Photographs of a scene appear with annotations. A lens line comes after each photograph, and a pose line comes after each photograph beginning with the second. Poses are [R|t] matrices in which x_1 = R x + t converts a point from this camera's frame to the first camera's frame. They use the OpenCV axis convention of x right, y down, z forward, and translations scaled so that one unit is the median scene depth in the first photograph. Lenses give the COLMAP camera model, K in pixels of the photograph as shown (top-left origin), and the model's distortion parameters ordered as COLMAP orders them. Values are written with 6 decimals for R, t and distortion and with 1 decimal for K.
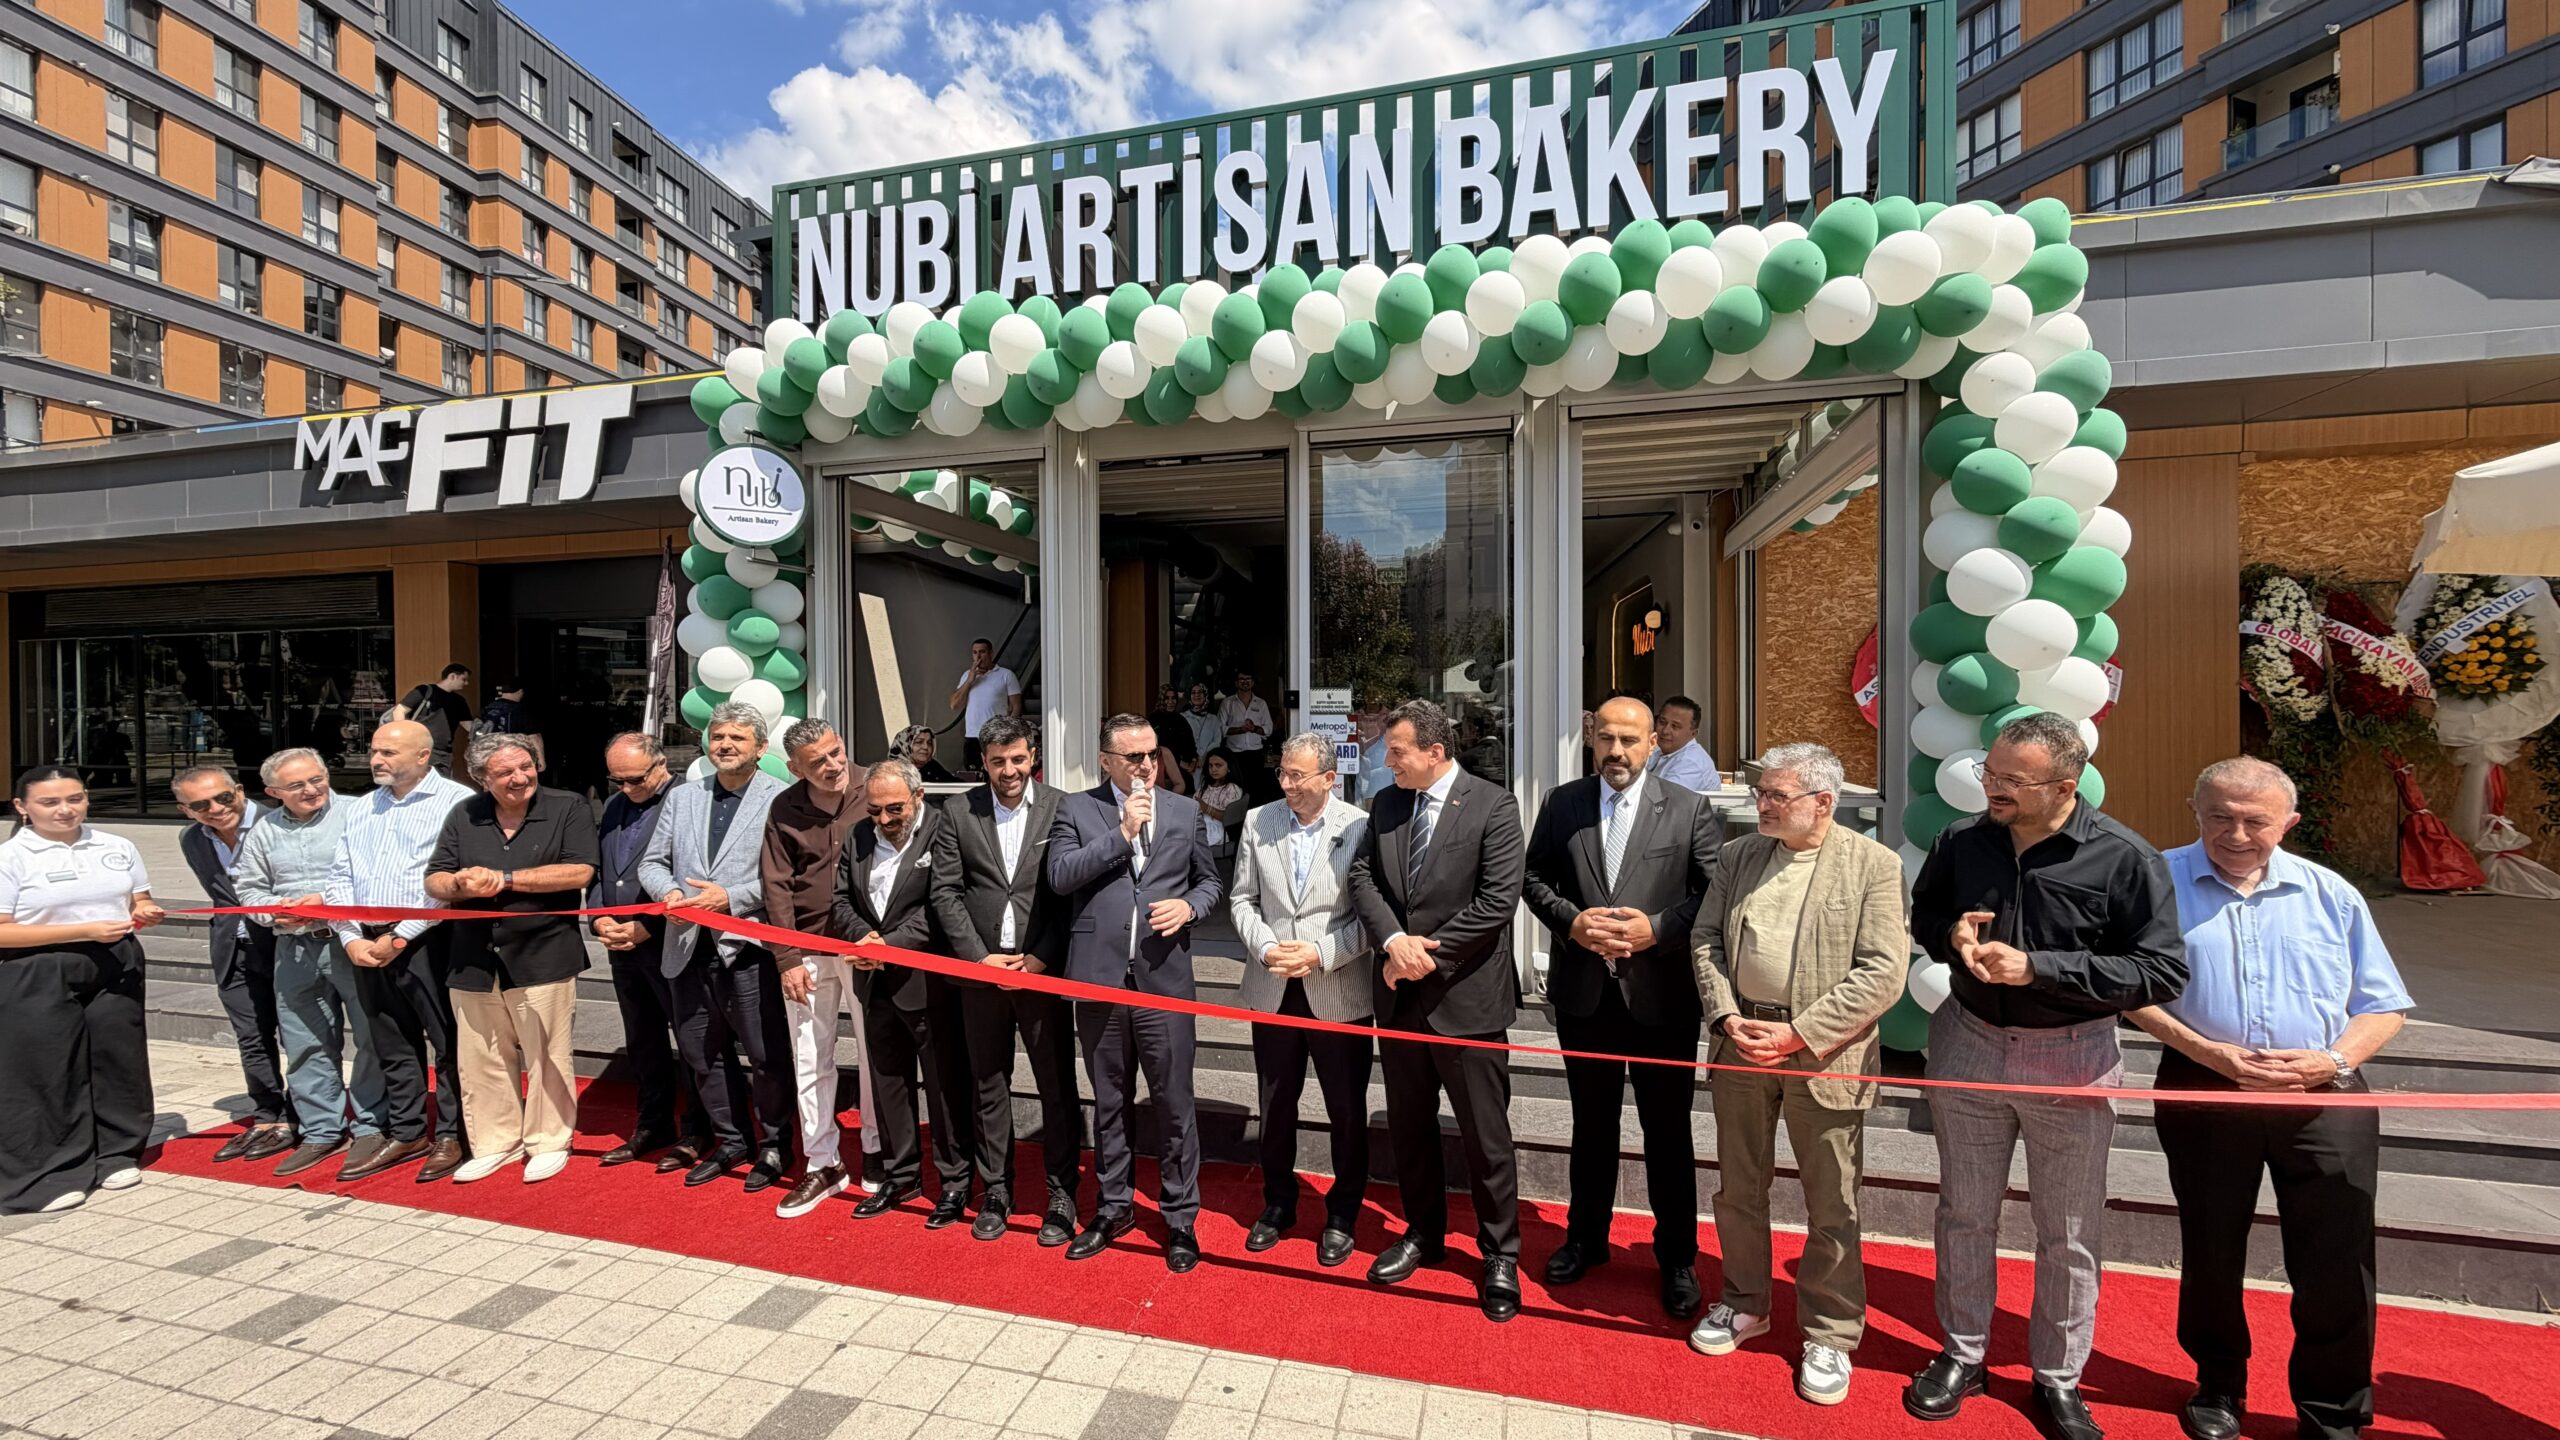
lens RADIAL K [[1013.2, 0, 1284.6], [0, 1013.2, 734.7], [0, 0, 1]] dist [0.000958, -0.000772]
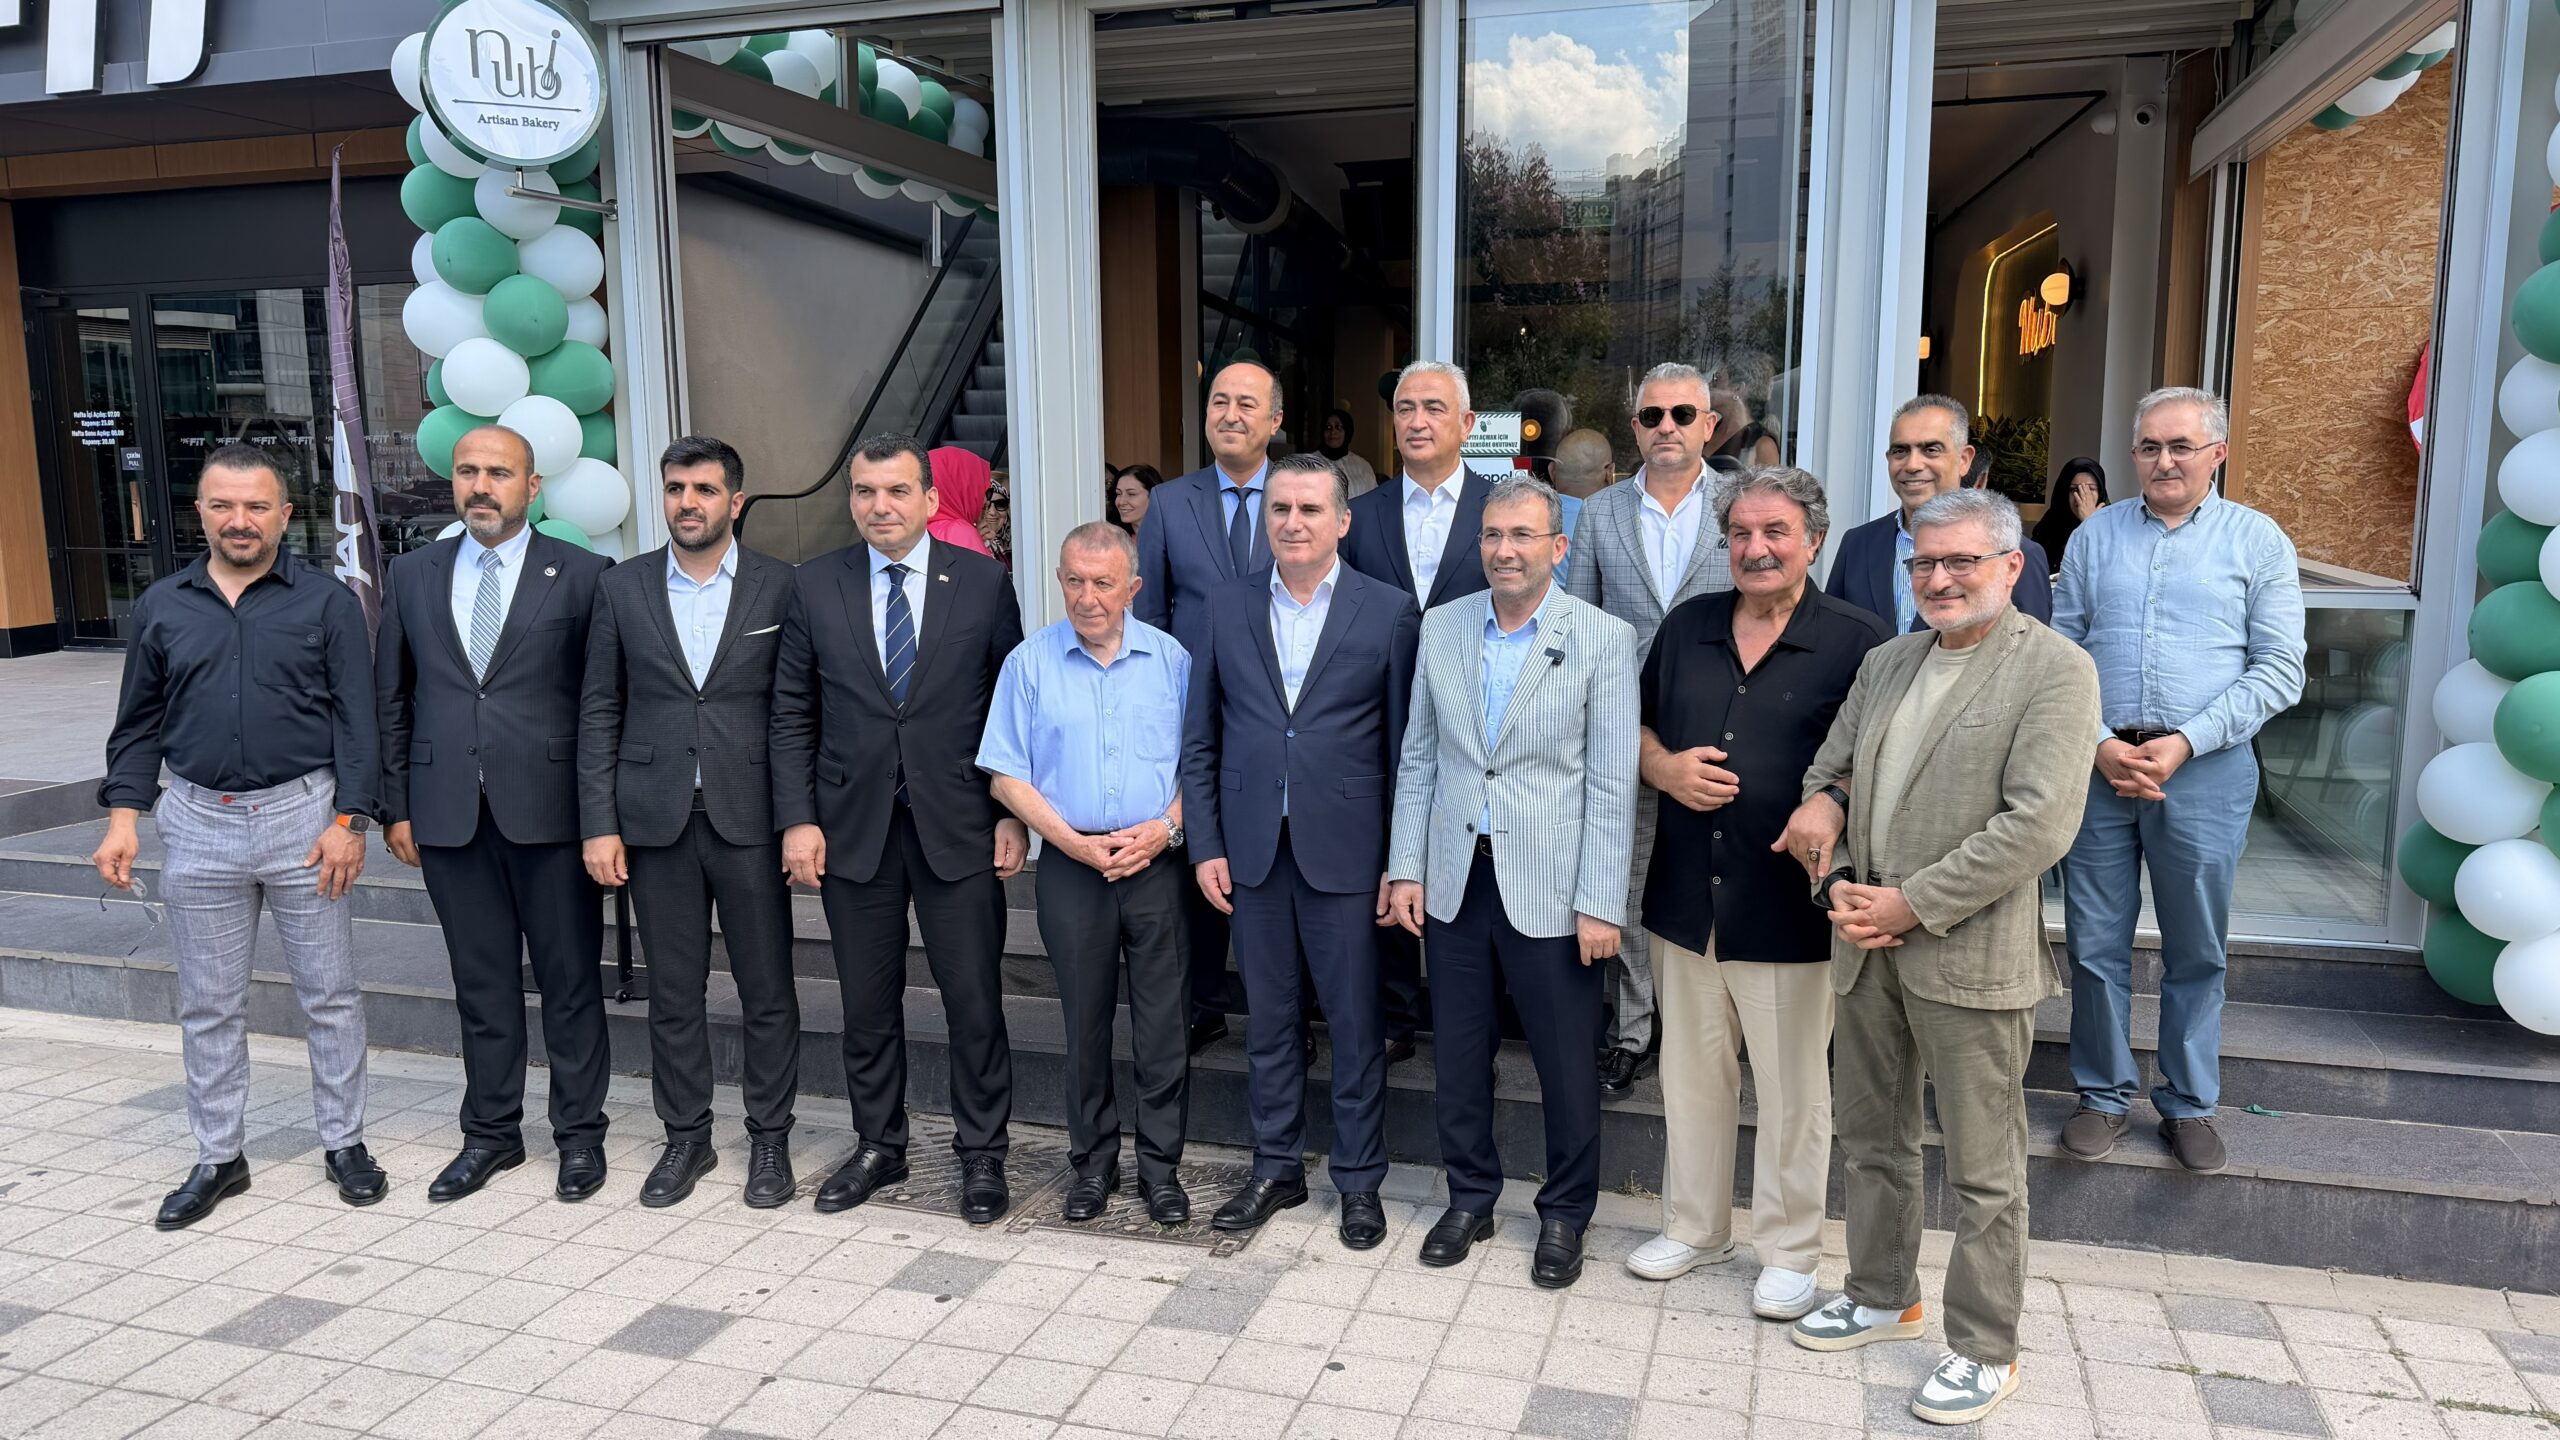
lens RADIAL K [[1801.8, 0, 1296.3], [0, 1801.8, 759.4], [0, 0, 1]] dist [-0.000073, -0.009406]
pose [[0.998969, 0.009368, -0.044414, -0.057896], [-0.003003, 0.989966, 0.141274, 0.027626], [0.045292, -0.140995, 0.988974, -0.253483]]
